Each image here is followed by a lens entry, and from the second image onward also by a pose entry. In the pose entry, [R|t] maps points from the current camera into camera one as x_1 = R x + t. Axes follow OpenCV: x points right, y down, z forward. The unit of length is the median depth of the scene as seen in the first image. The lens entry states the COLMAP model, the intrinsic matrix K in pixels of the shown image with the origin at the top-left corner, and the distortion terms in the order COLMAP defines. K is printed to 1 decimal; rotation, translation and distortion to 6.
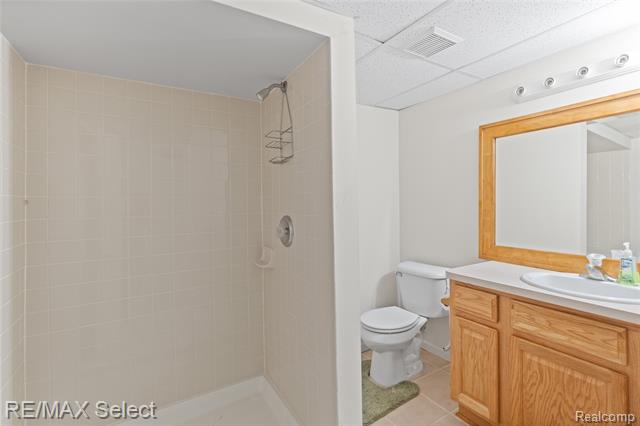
lens RADIAL K [[296.3, 0, 320.0], [0, 296.3, 213.0], [0, 0, 1]] dist [0.000047, 0.000645]
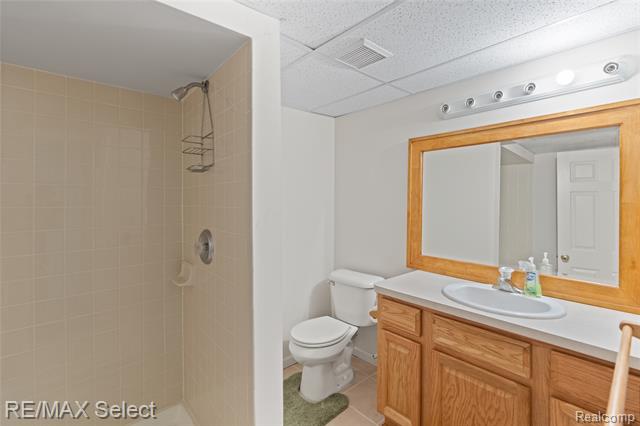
lens RADIAL K [[292.0, 0, 313.1], [0, 292.0, 211.4], [0, 0, 1]] dist [-0.000422, 0.000075]
pose [[0.986434, 0.011995, 0.163721, 0.060983], [-0.012710, 0.999914, 0.003321, -0.053907], [-0.163667, -0.005357, 0.986501, 0.068581]]
